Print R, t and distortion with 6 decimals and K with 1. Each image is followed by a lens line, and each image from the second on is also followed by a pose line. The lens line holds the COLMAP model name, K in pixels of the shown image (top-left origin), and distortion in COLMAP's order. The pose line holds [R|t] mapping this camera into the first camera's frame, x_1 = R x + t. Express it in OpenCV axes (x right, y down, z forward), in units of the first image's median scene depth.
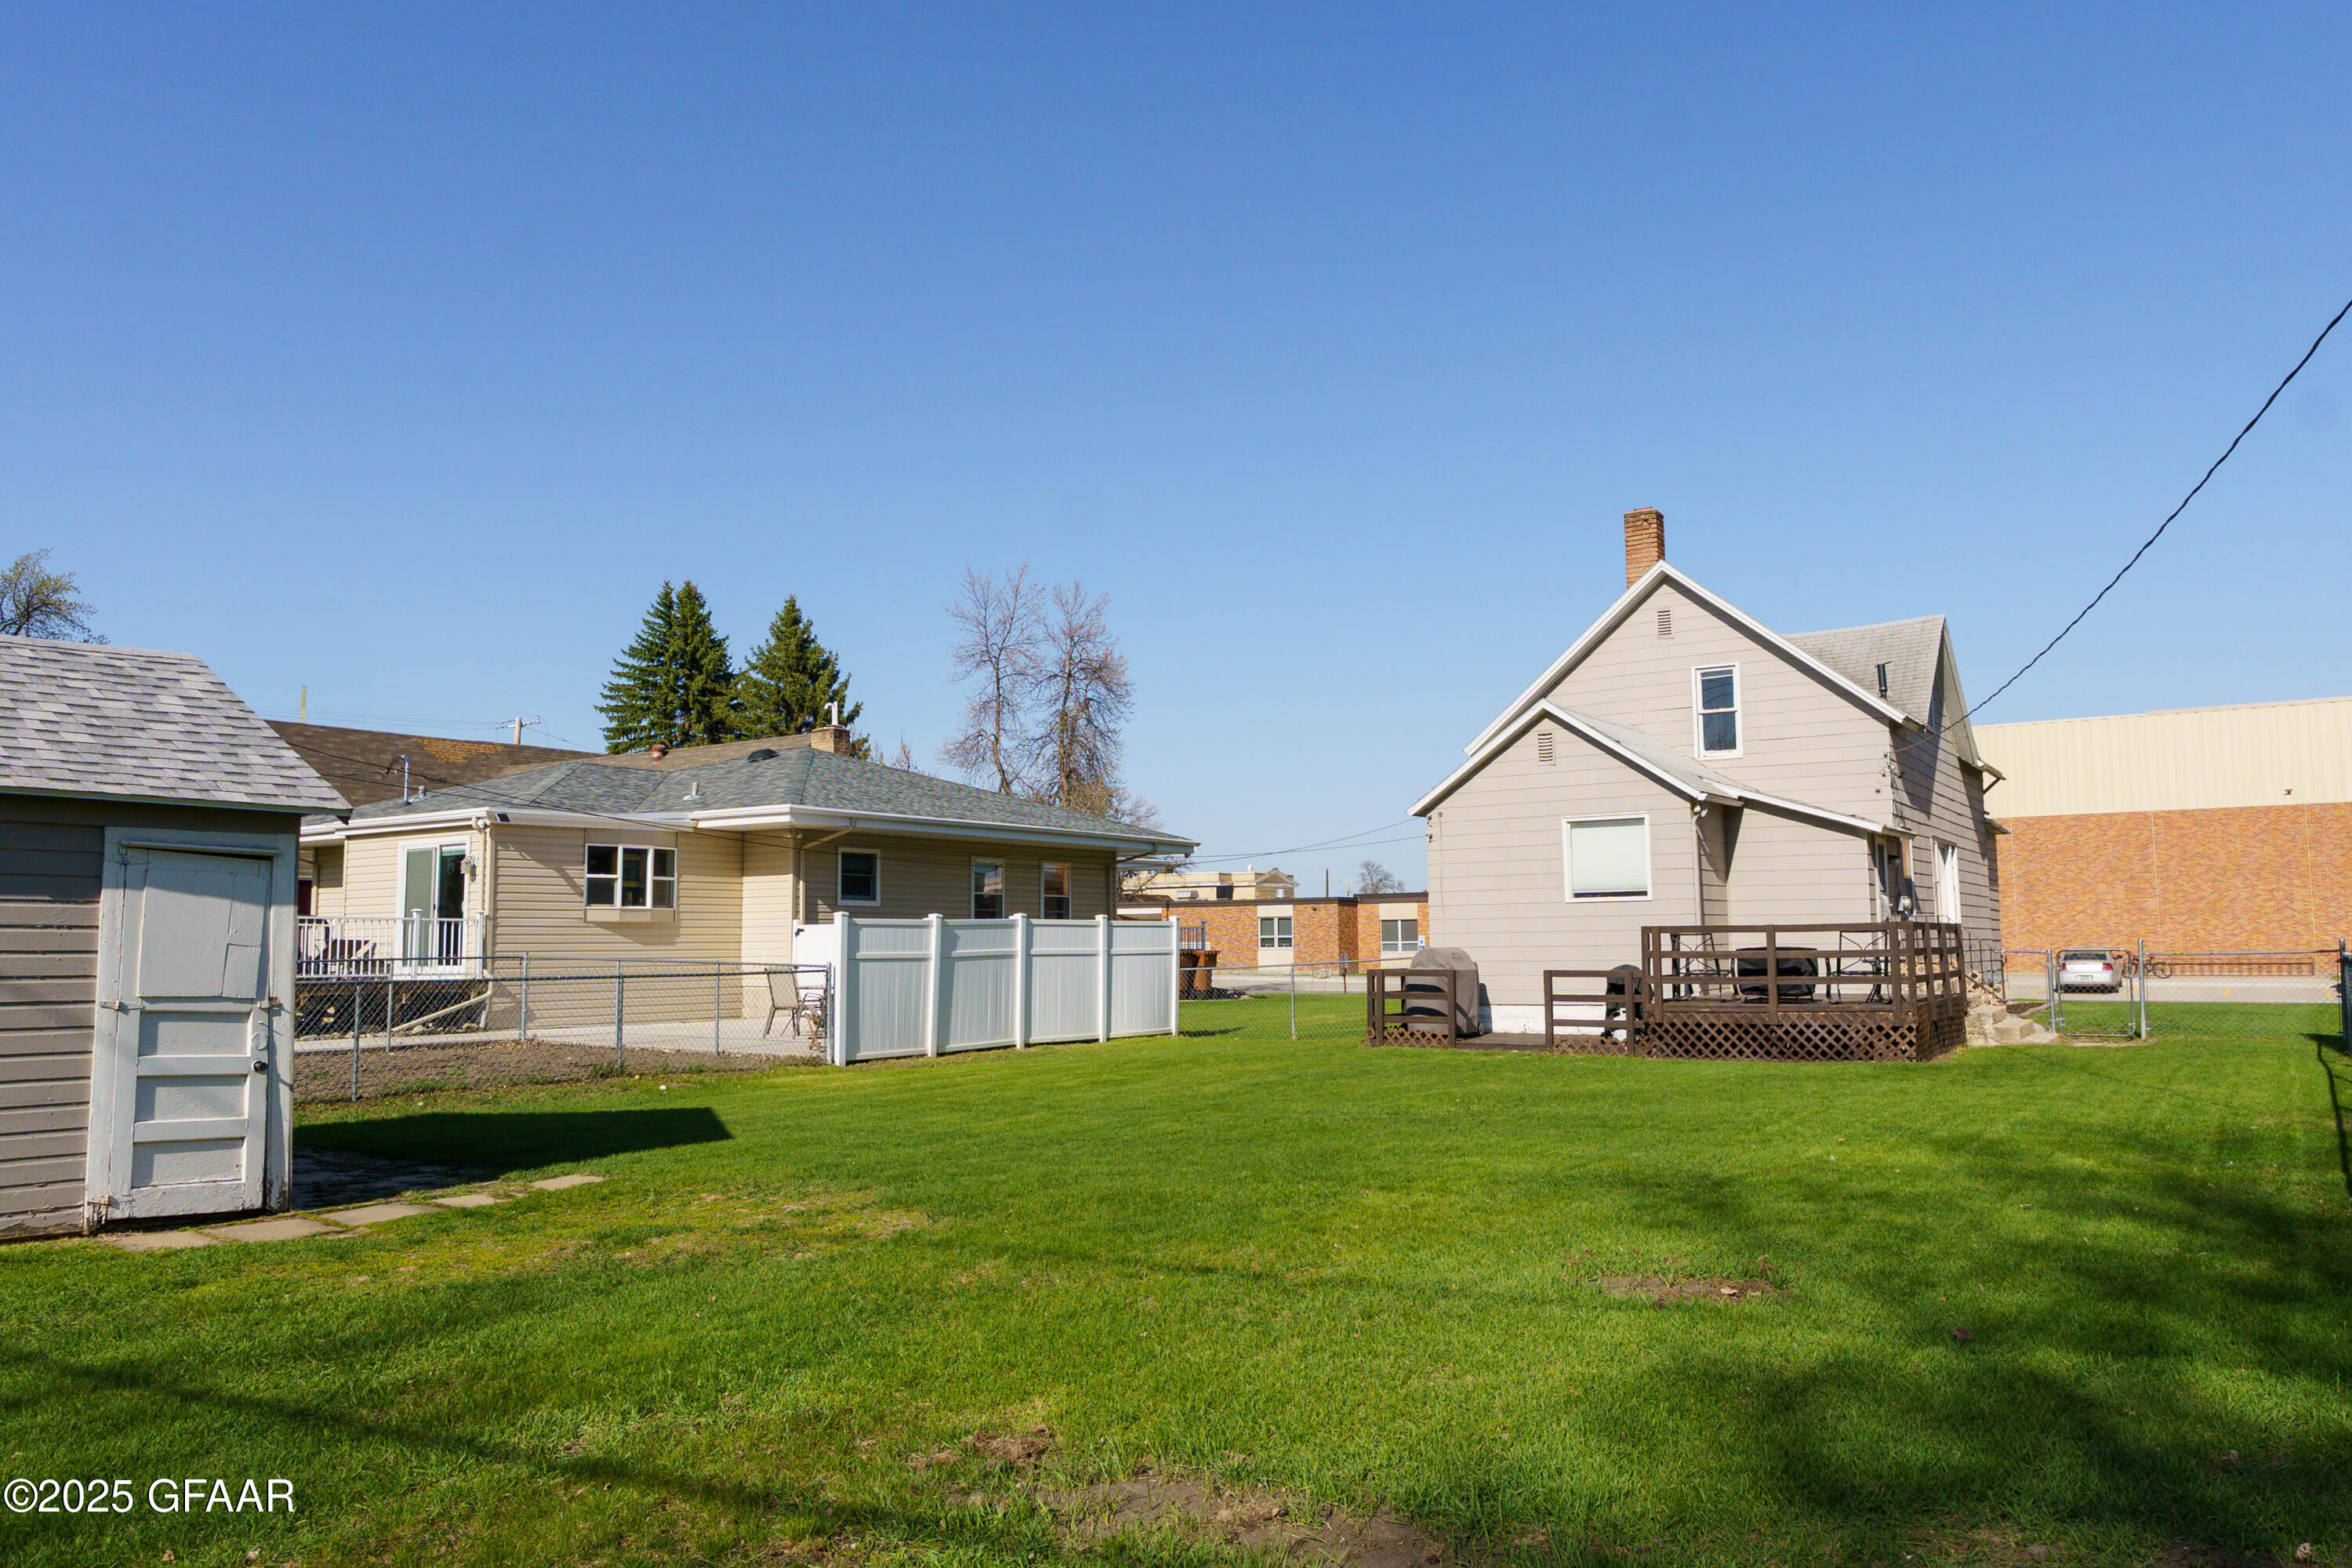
lens RADIAL K [[1614.7, 0, 1178.4], [0, 1614.7, 774.2], [0, 0, 1]] dist [-0.002144, -0.001458]
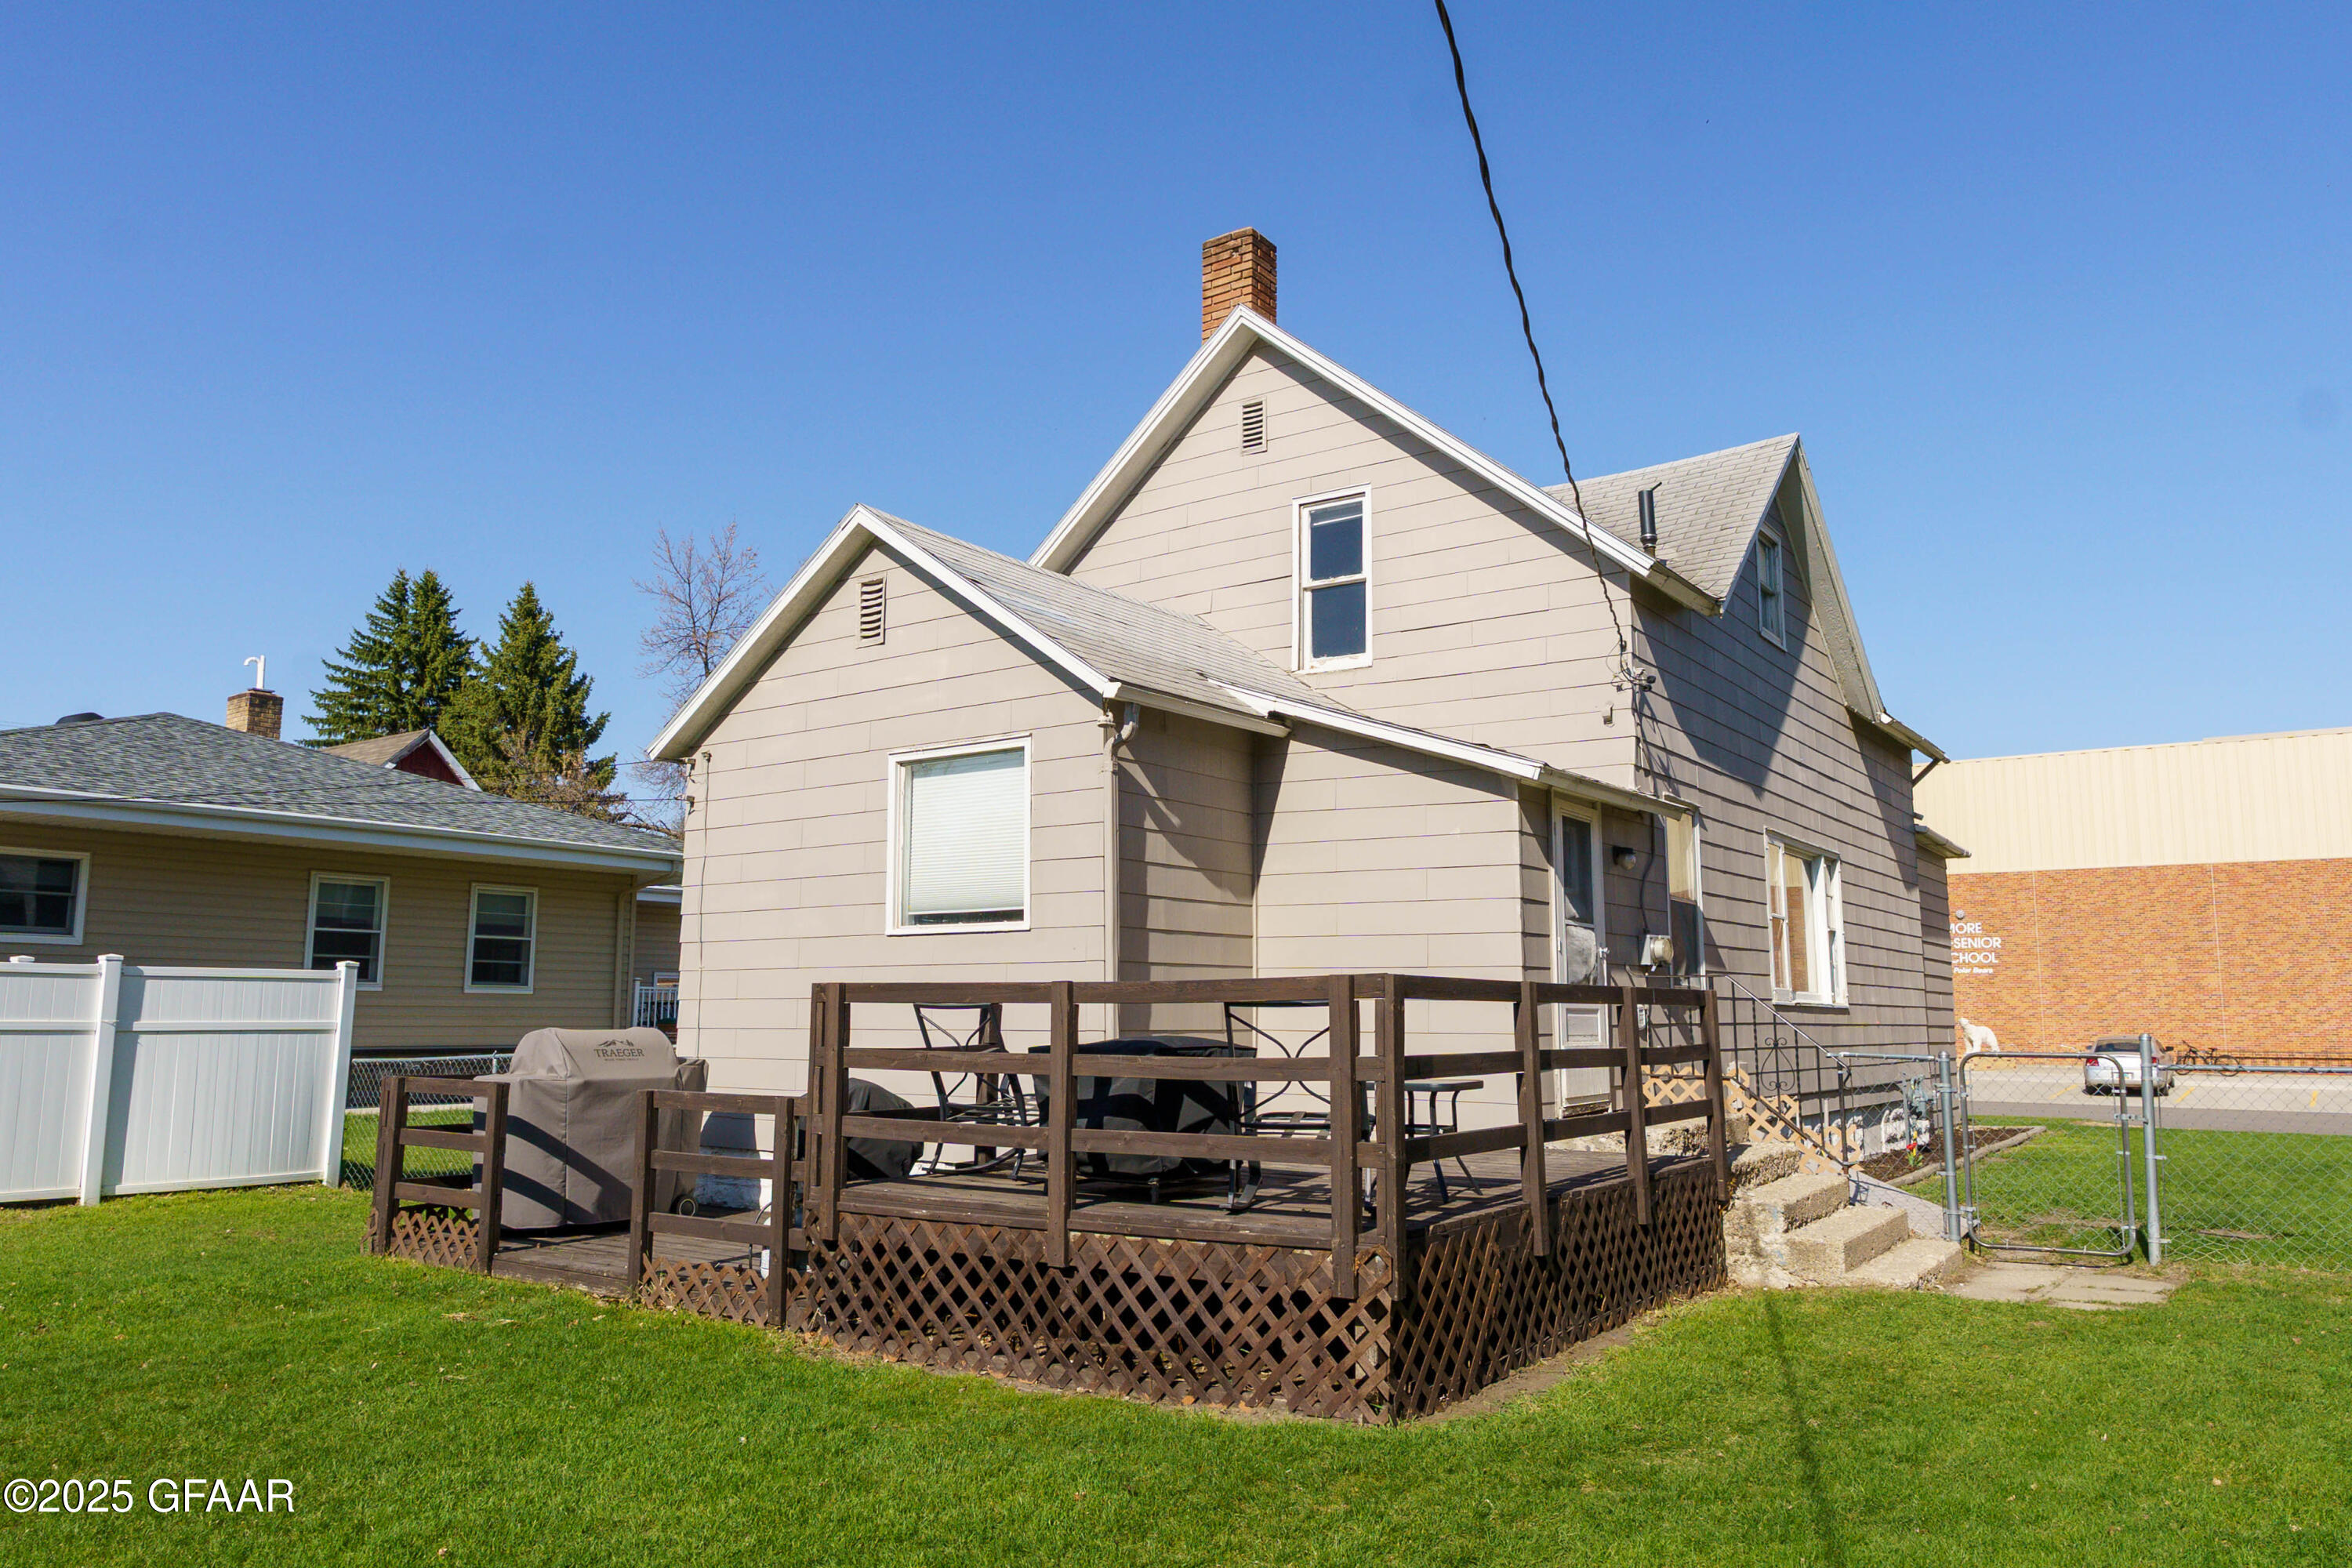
lens RADIAL K [[1614.7, 0, 1178.4], [0, 1614.7, 774.2], [0, 0, 1]] dist [-0.002144, -0.001458]
pose [[0.999479, 0.009843, -0.030747, 0.285253], [-0.011150, 0.999028, -0.042648, 0.044193], [0.030297, 0.042969, 0.998617, 0.453934]]
